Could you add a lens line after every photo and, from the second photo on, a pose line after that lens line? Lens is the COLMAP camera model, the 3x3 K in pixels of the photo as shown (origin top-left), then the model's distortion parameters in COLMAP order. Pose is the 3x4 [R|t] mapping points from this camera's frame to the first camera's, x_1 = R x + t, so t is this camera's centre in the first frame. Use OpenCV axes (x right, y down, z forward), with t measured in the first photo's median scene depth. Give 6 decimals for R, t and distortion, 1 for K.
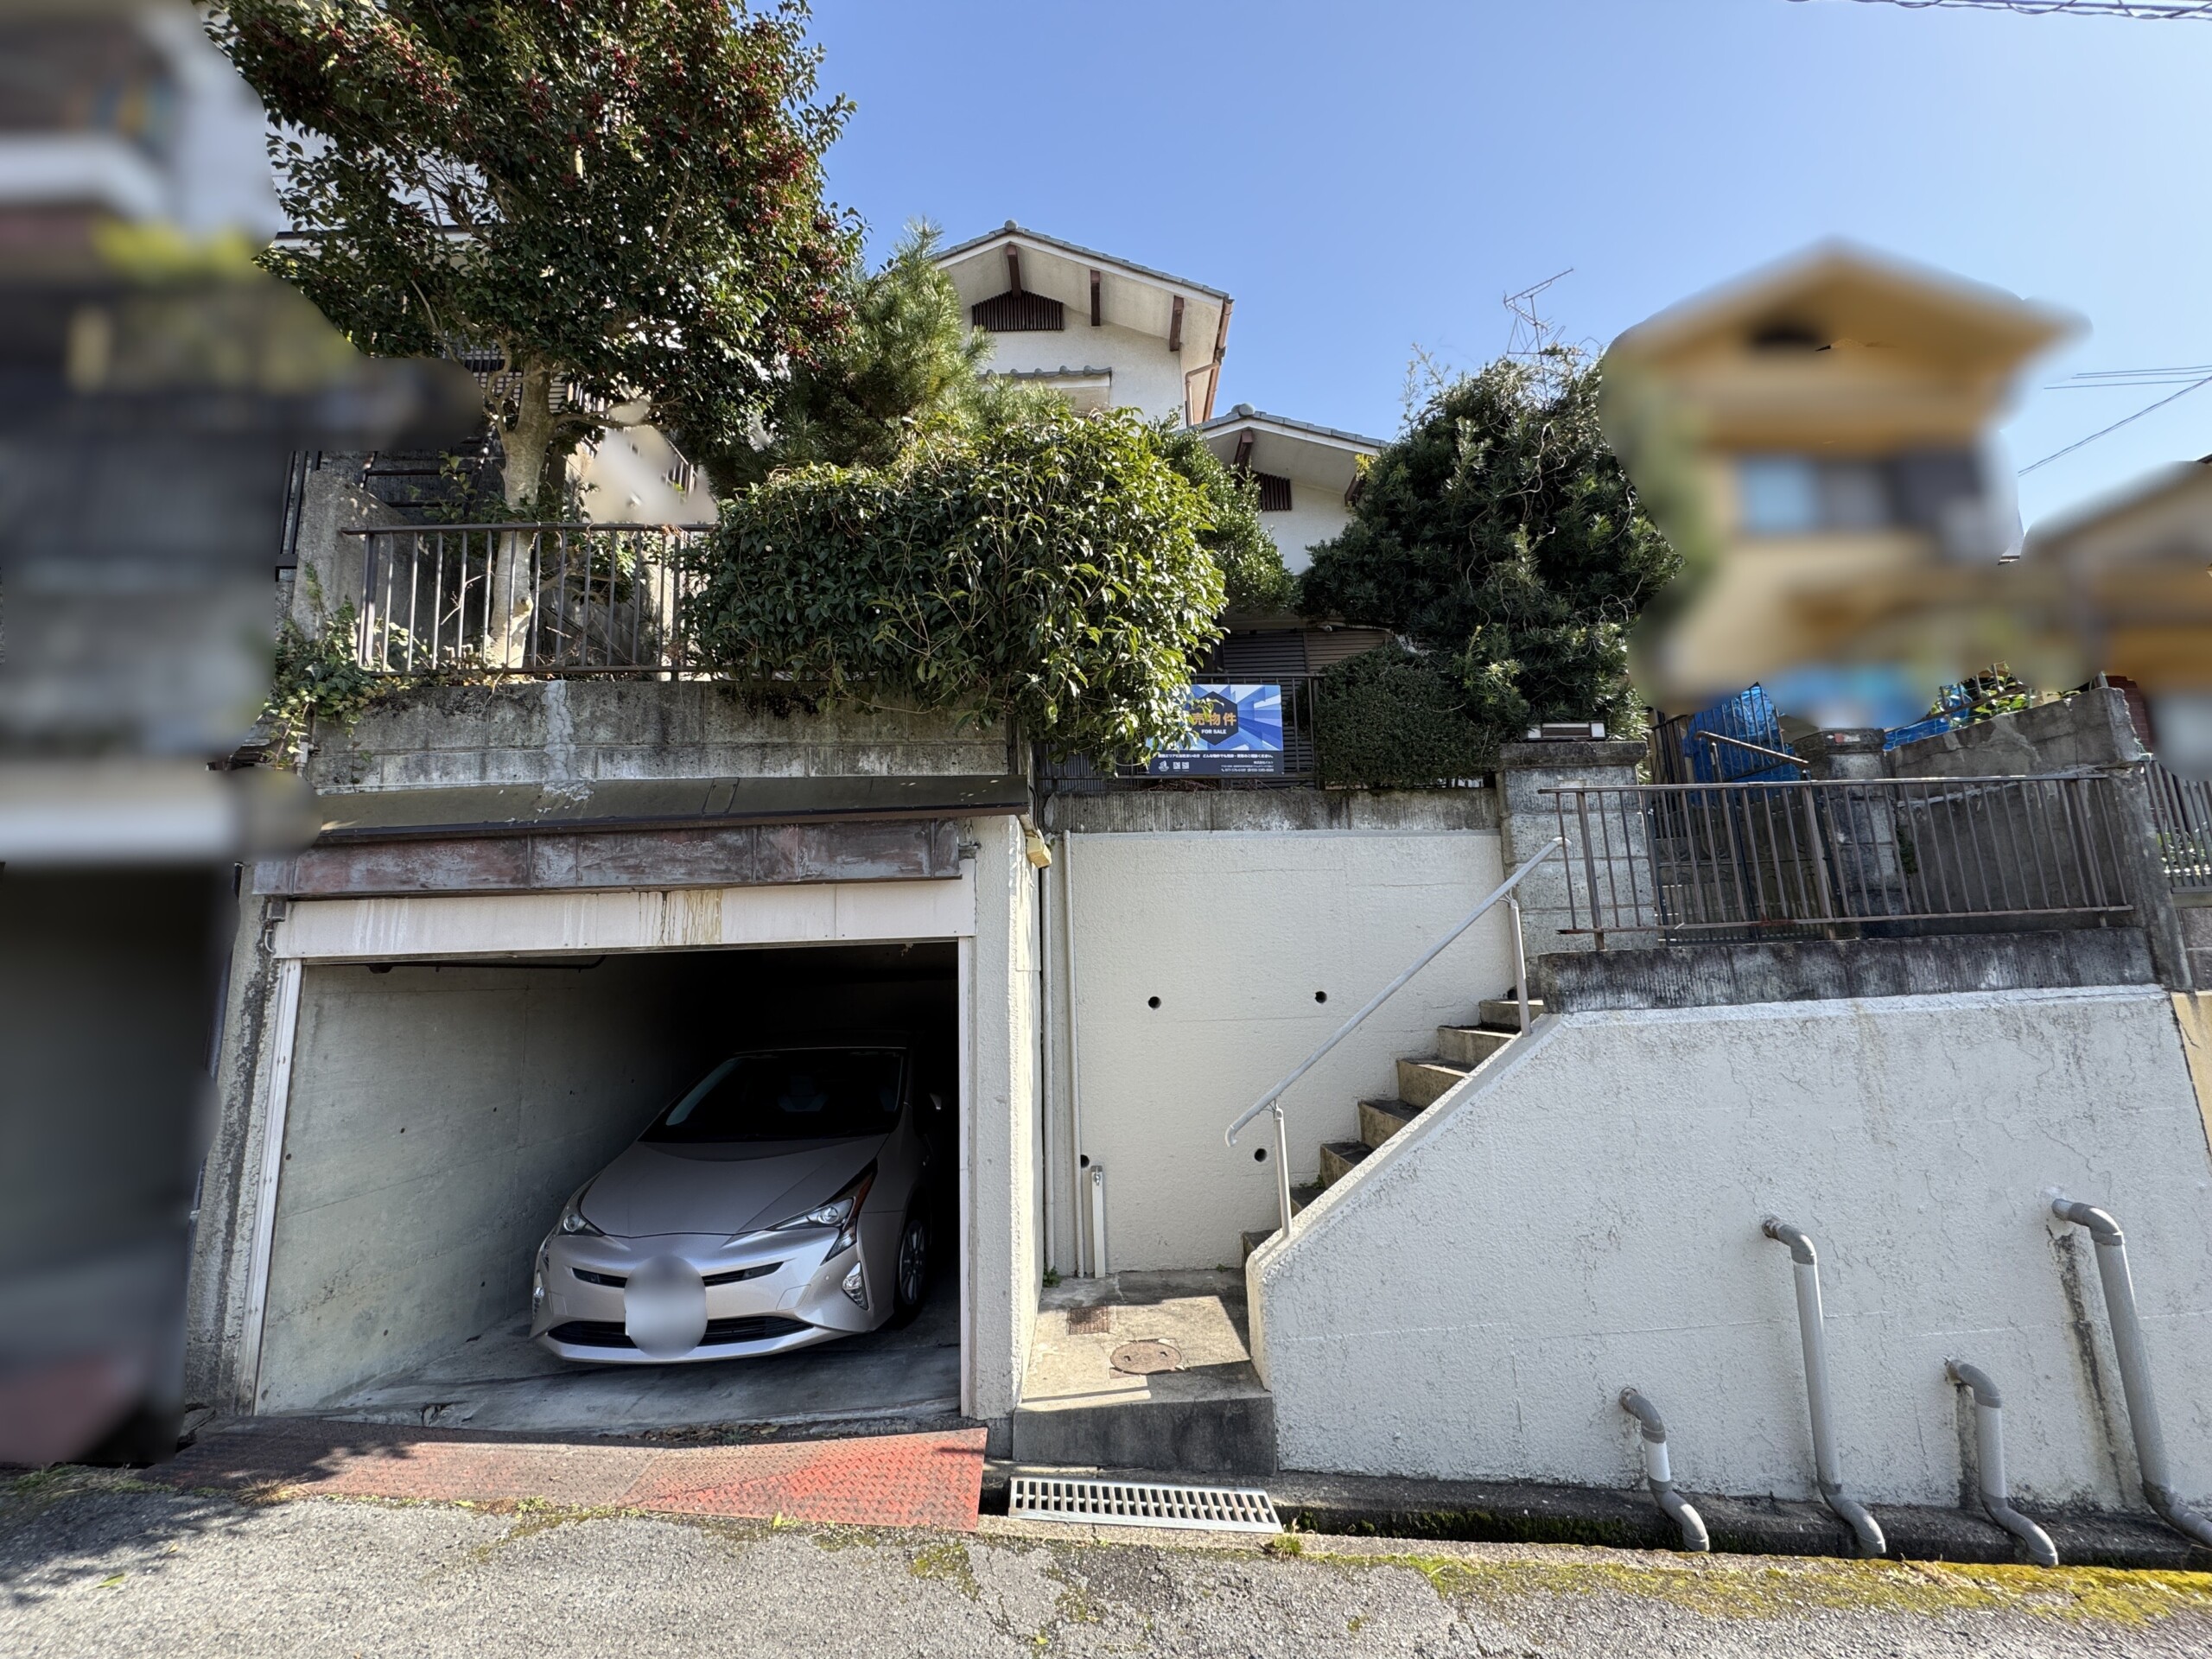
lens RADIAL K [[878.4, 0, 1110.0], [0, 878.4, 828.2], [0, 0, 1]] dist [-0.001787, -0.000035]
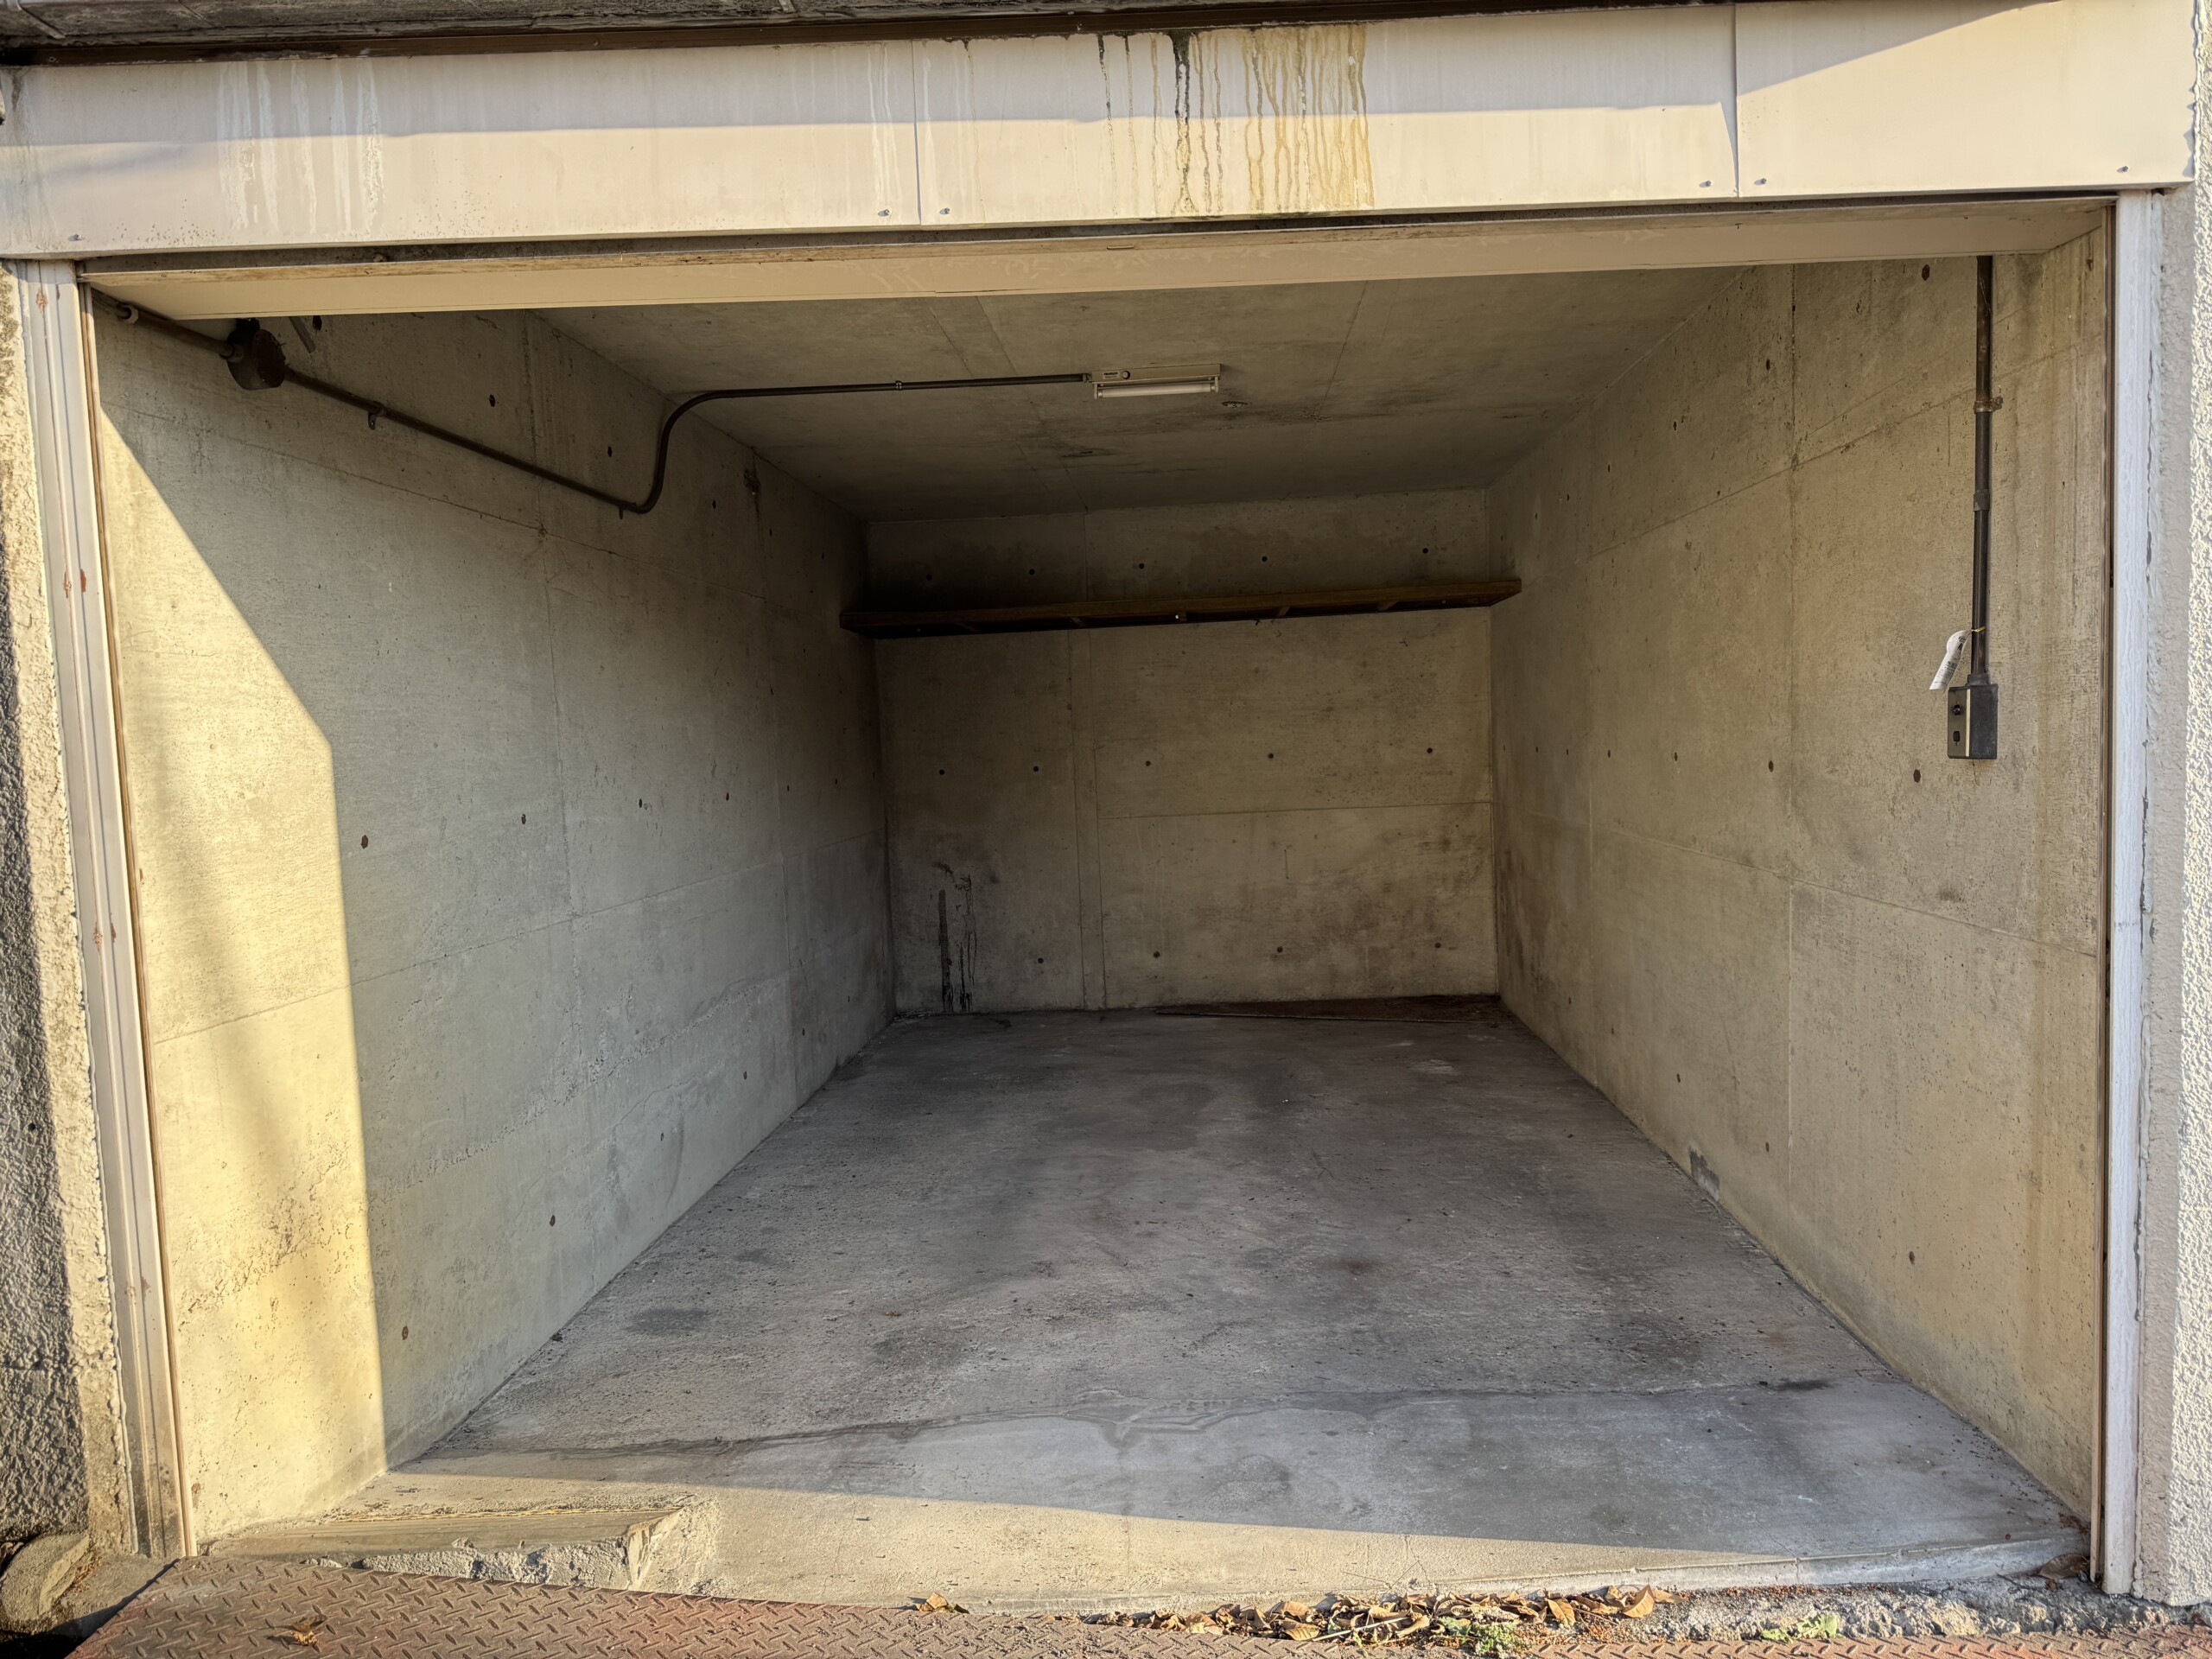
lens RADIAL K [[1565.9, 0, 1101.7], [0, 1565.9, 838.8], [0, 0, 1]] dist [0.042294, -0.047003]
pose [[0.997012, -0.004083, -0.077135, -0.448461], [0.022102, 0.971929, 0.234235, 0.195780], [0.074013, -0.235240, 0.969115, 0.379087]]
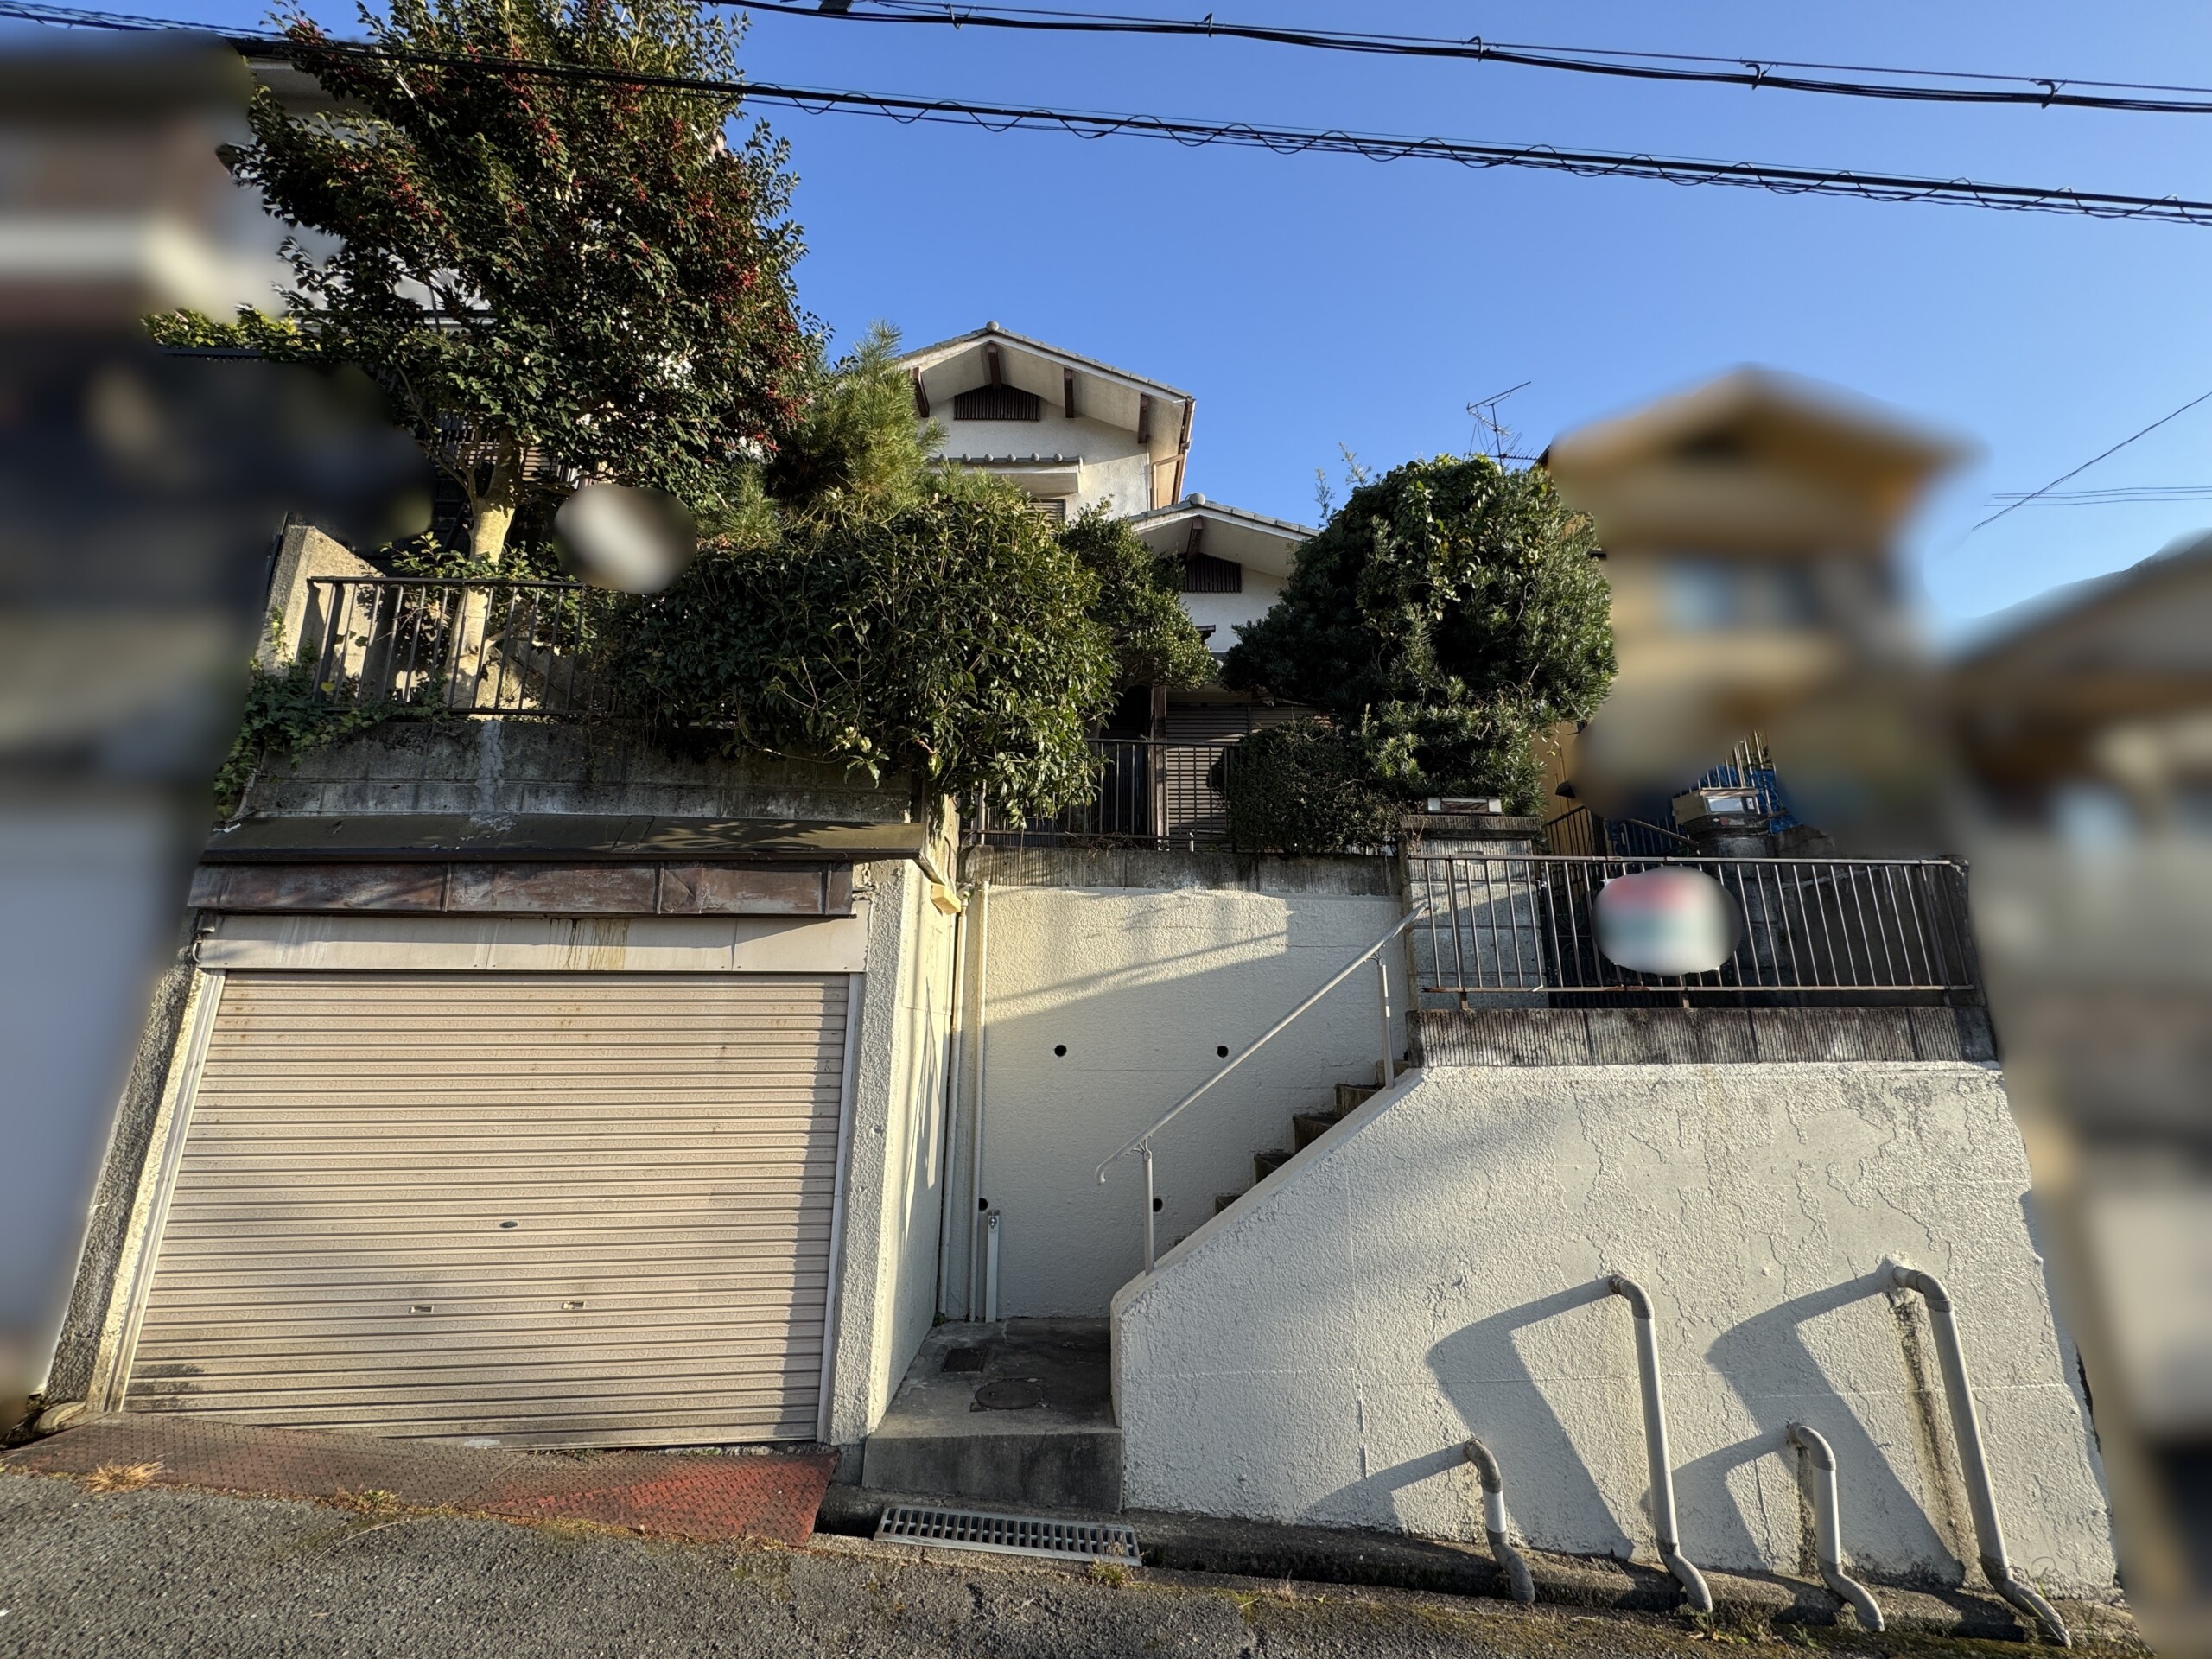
lens RADIAL K [[878.4, 0, 1111.7], [0, 878.4, 828.1], [0, 0, 1]] dist [-0.001787, -0.000035]
pose [[0.999360, 0.035735, 0.001717, 0.127325], [-0.035489, 0.996268, -0.078686, 0.020380], [-0.004522, 0.078574, 0.996898, -0.069190]]
